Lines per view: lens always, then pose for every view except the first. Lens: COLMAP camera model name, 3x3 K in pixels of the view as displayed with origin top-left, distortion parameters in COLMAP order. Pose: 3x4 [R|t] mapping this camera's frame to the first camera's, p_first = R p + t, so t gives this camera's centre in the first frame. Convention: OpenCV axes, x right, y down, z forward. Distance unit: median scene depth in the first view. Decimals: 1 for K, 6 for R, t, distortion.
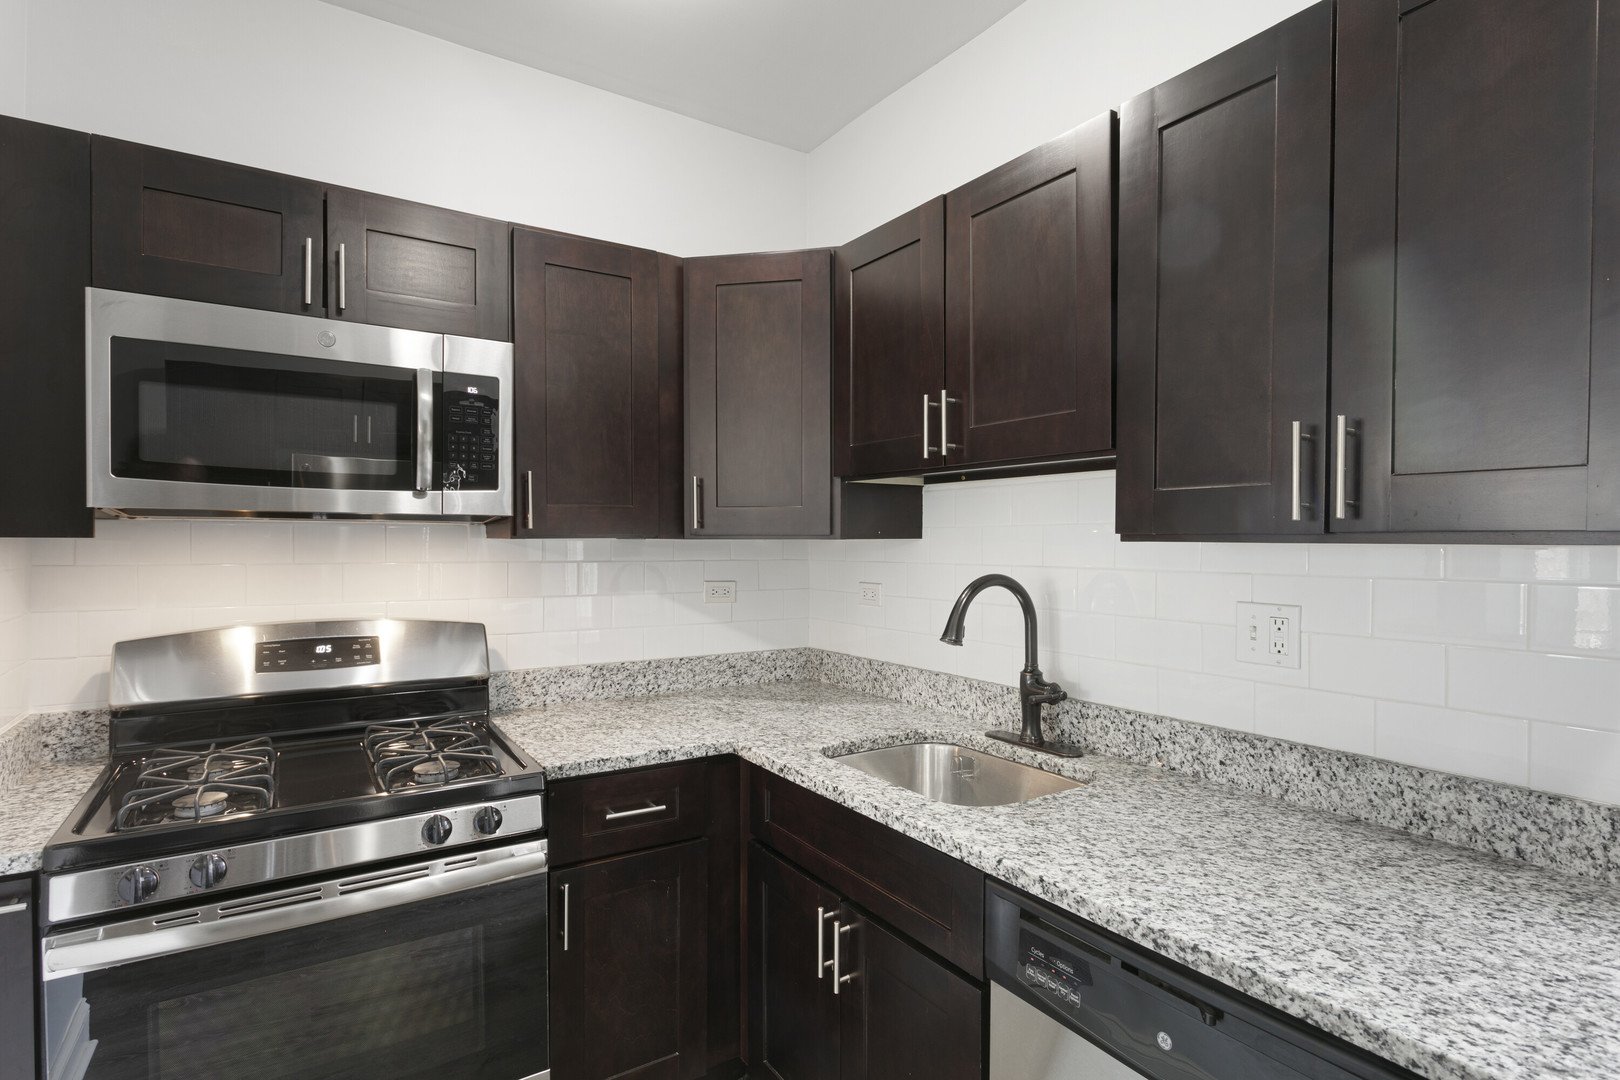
lens RADIAL K [[811.9, 0, 805.3], [0, 811.9, 550.3], [0, 0, 1]] dist [-0.010111, 0.002546]
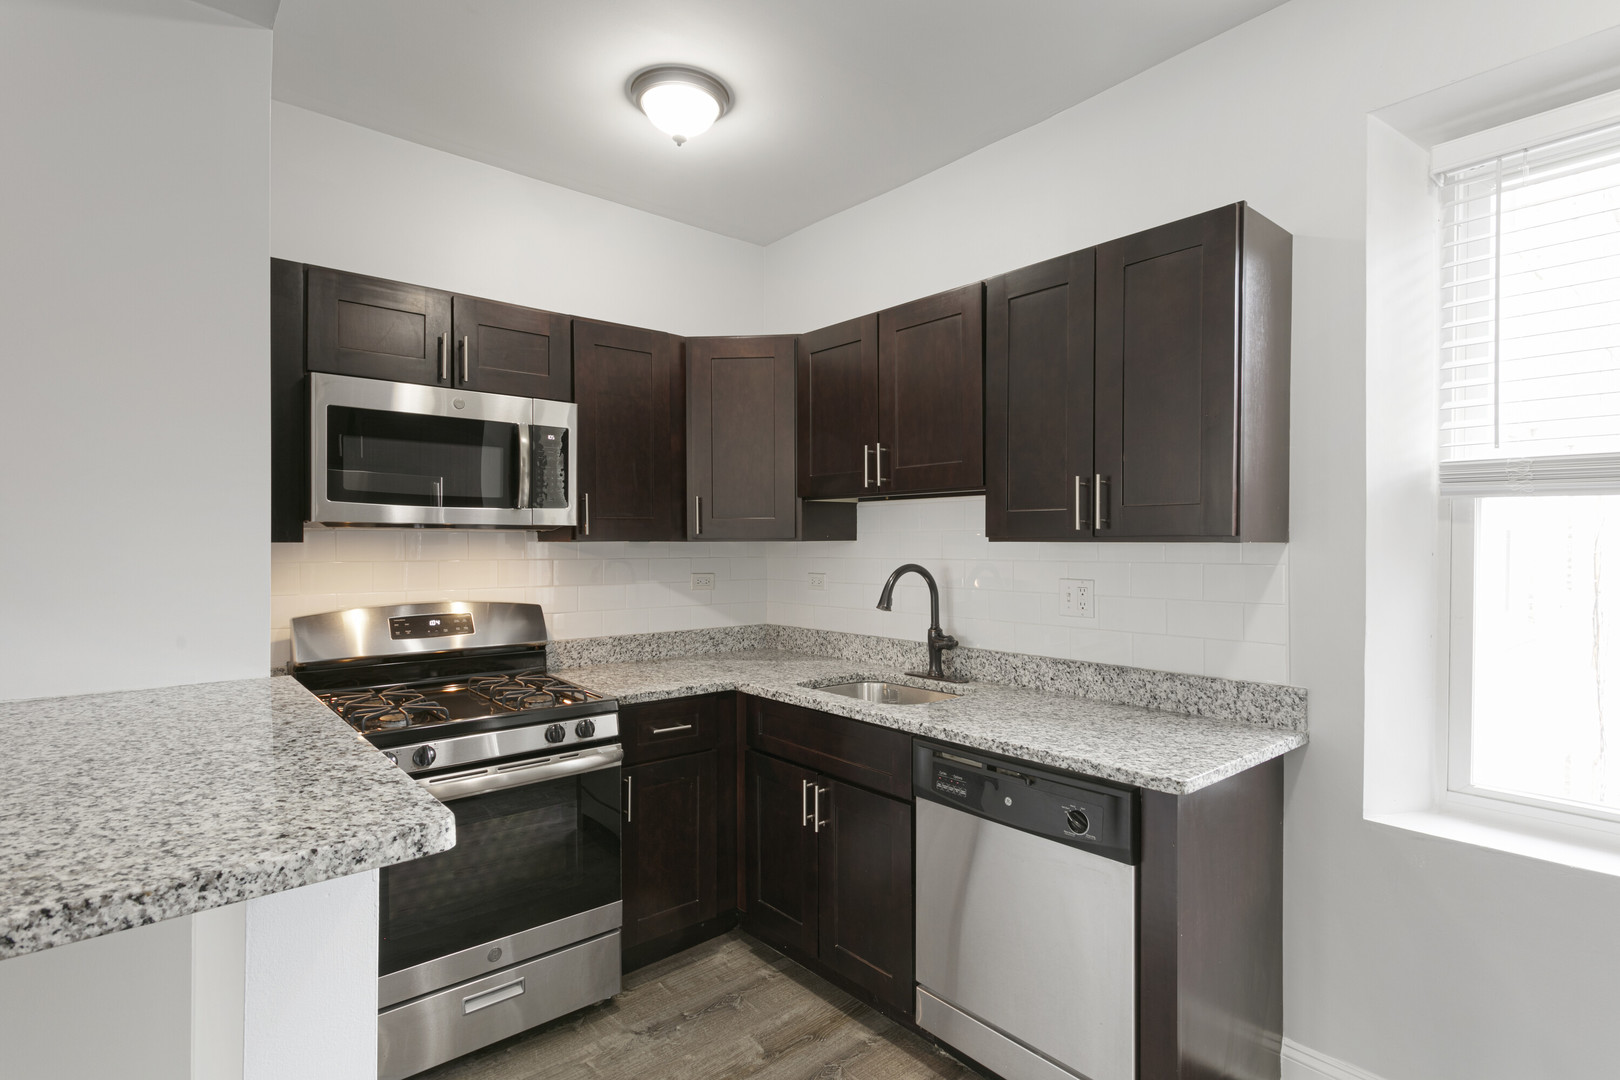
lens RADIAL K [[786.7, 0, 806.2], [0, 786.7, 548.8], [0, 0, 1]] dist [0.005258, 0.000773]
pose [[0.992890, -0.005466, 0.118910, -0.138845], [0.005930, 0.999976, -0.003547, 0.005377], [-0.118888, 0.004227, 0.992899, -0.443622]]
